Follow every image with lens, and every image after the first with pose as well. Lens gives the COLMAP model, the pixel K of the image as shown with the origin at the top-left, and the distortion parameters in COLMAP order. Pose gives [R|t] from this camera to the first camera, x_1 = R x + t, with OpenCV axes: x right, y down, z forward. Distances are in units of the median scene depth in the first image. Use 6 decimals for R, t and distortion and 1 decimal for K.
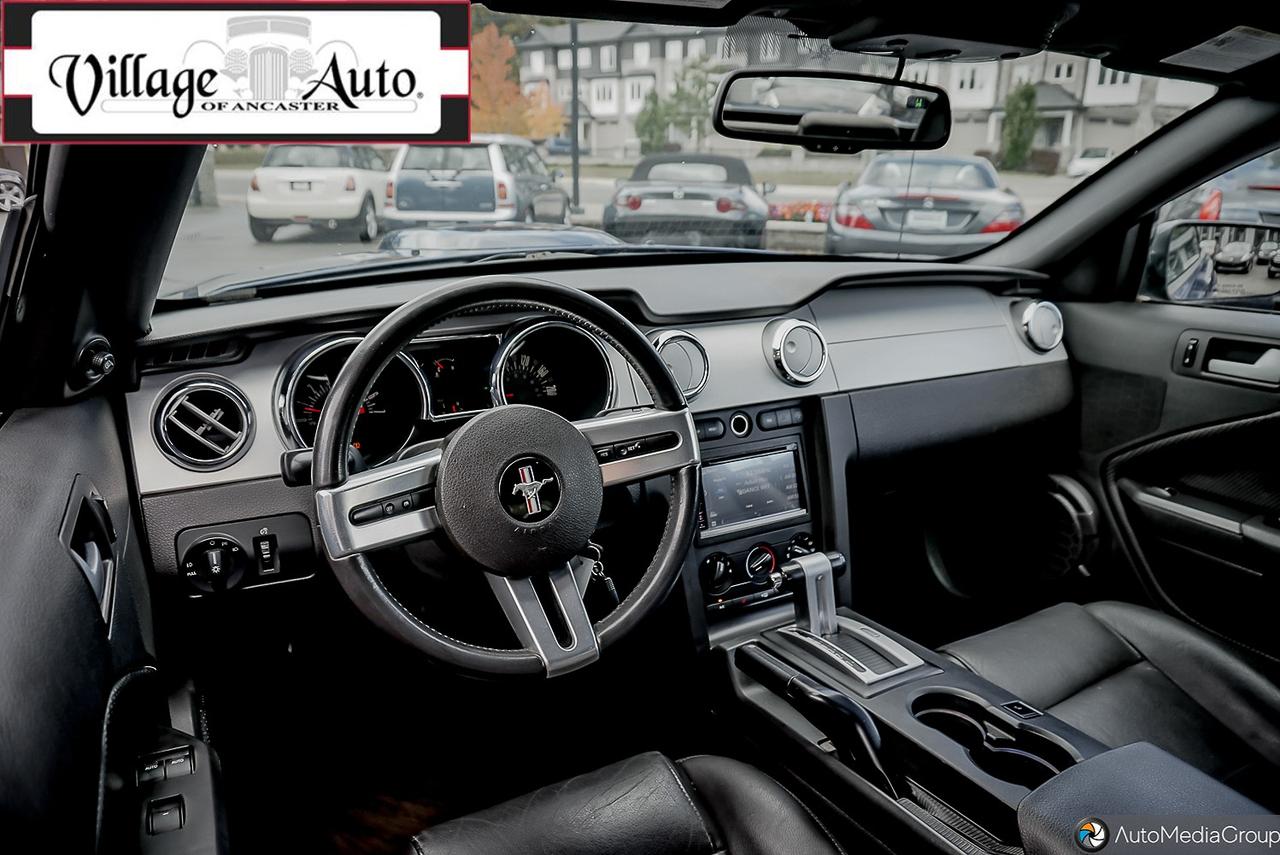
lens RADIAL K [[880.3, 0, 627.9], [0, 880.3, 421.7], [0, 0, 1]] dist [-0.056063, 0.027450]
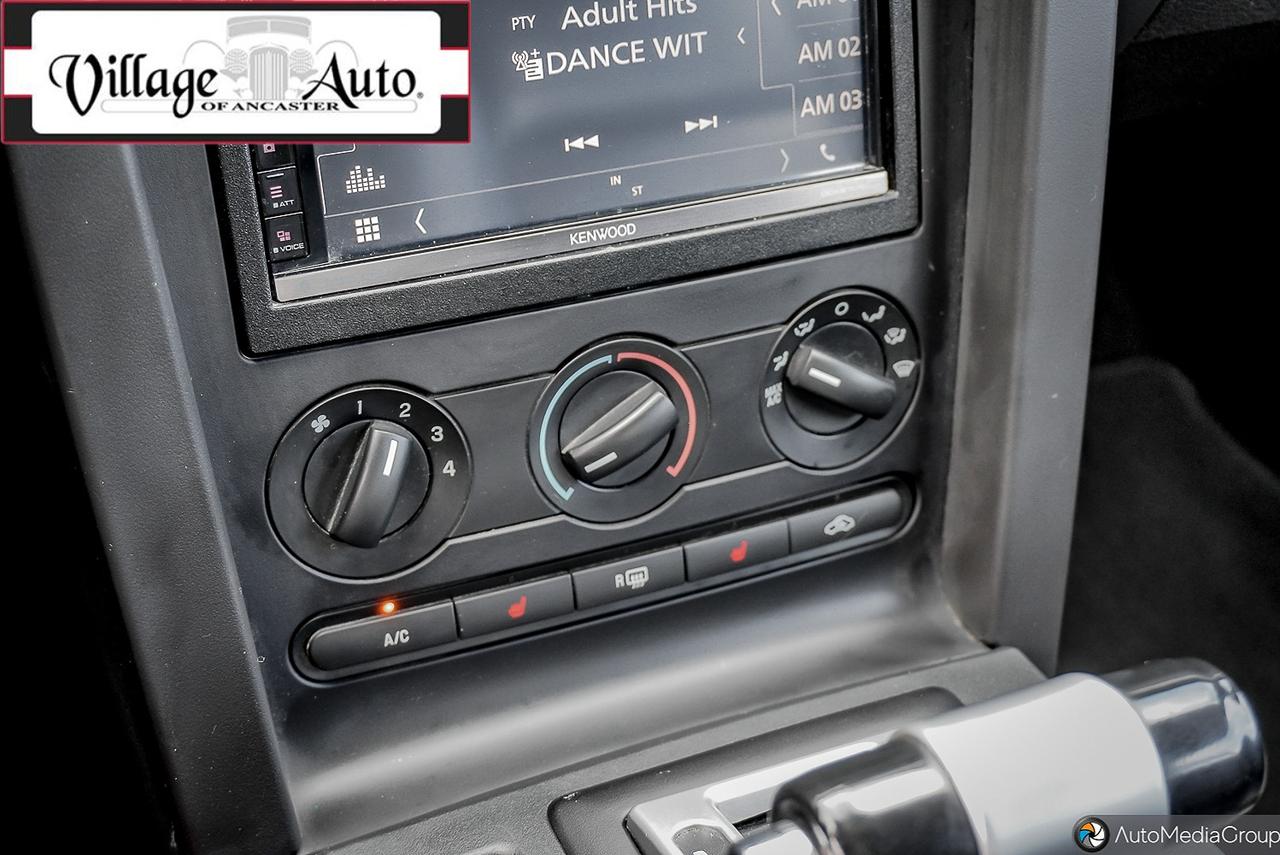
lens RADIAL K [[1706.6, 0, 646.0], [0, 1706.6, 428.9], [0, 0, 1]] dist [0.011046, 0.000000]
pose [[0.996195, 0.076501, -0.041758, 0.178520], [-0.058115, 0.940112, 0.335876, 0.029234], [0.064952, -0.332172, 0.940980, 0.649001]]
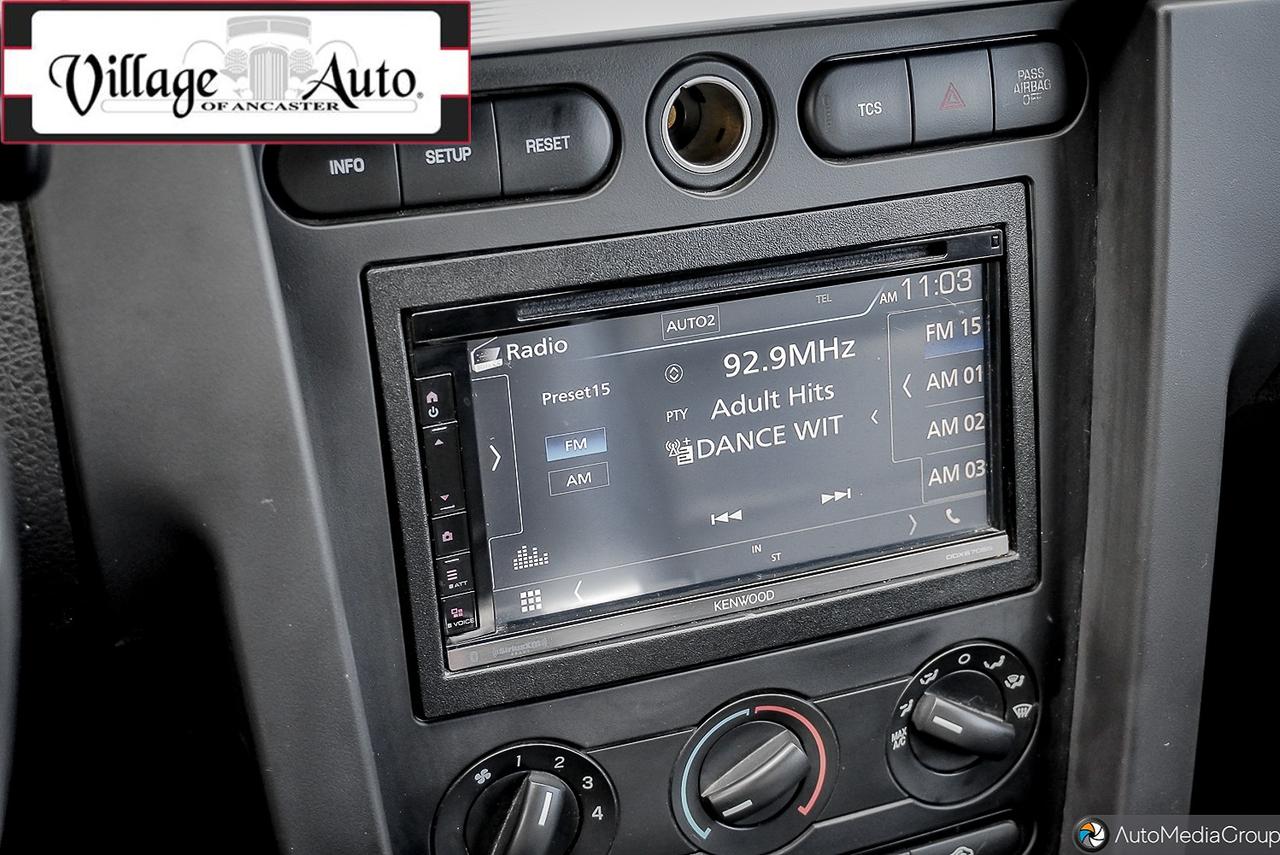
lens RADIAL K [[1706.6, 0, 643.4], [0, 1706.6, 424.3], [0, 0, 1]] dist [0.011046, 0.000000]
pose [[0.989668, 0.092399, -0.109639, 0.166720], [-0.058701, 0.958751, 0.278120, -0.039097], [0.130814, -0.268811, 0.954269, 0.634301]]
